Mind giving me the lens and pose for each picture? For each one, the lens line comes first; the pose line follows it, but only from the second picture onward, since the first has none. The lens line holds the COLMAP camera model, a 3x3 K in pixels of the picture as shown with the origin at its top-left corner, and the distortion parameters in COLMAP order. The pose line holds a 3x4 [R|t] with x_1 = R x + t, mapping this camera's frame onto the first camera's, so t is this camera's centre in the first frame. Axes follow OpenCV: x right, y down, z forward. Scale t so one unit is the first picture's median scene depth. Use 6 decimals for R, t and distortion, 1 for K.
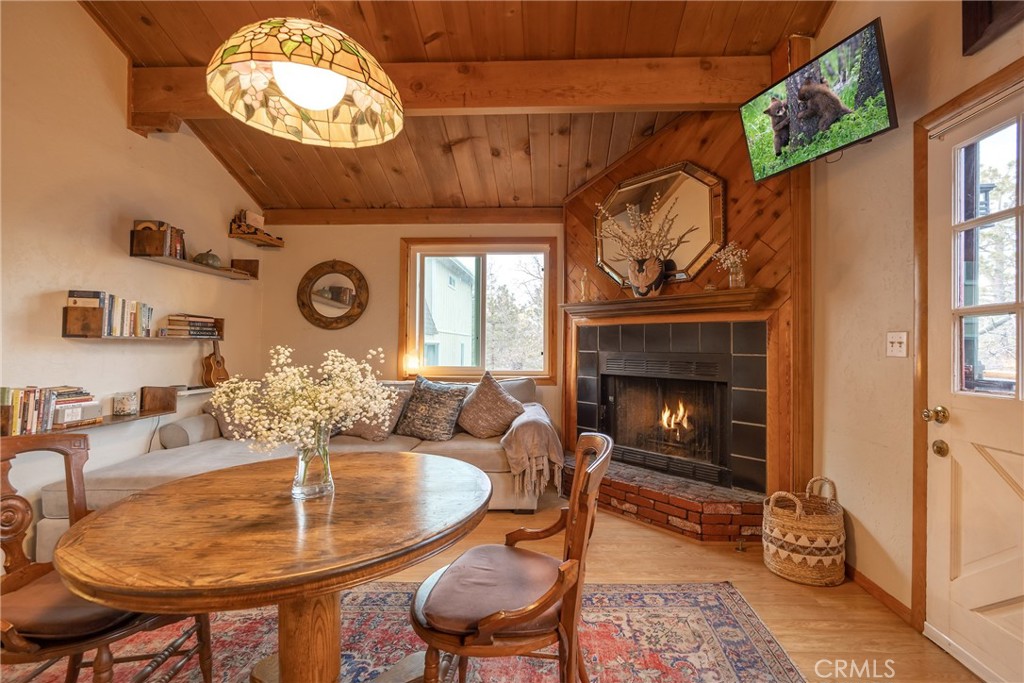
lens RADIAL K [[443.8, 0, 516.3], [0, 443.8, 352.3], [0, 0, 1]] dist [-0.001765, 0.002843]
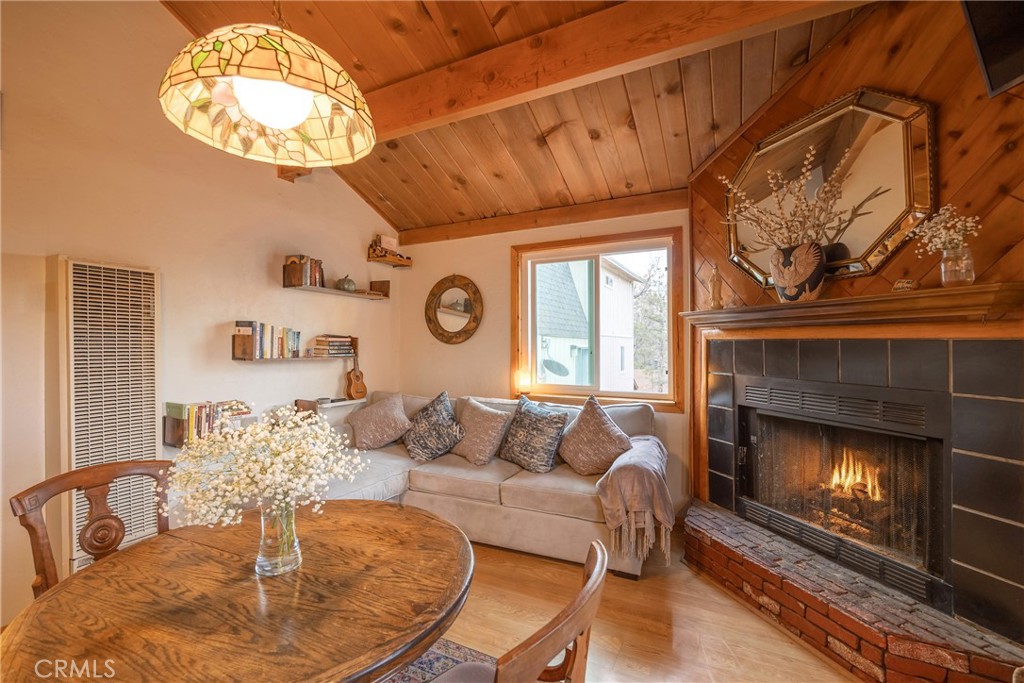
lens RADIAL K [[443.8, 0, 516.3], [0, 443.8, 352.3], [0, 0, 1]] dist [-0.001765, 0.002843]
pose [[0.918250, -0.006631, -0.395945, 0.154153], [0.009862, 0.999933, 0.006126, -0.050741], [0.395877, -0.009530, 0.918254, 0.182525]]
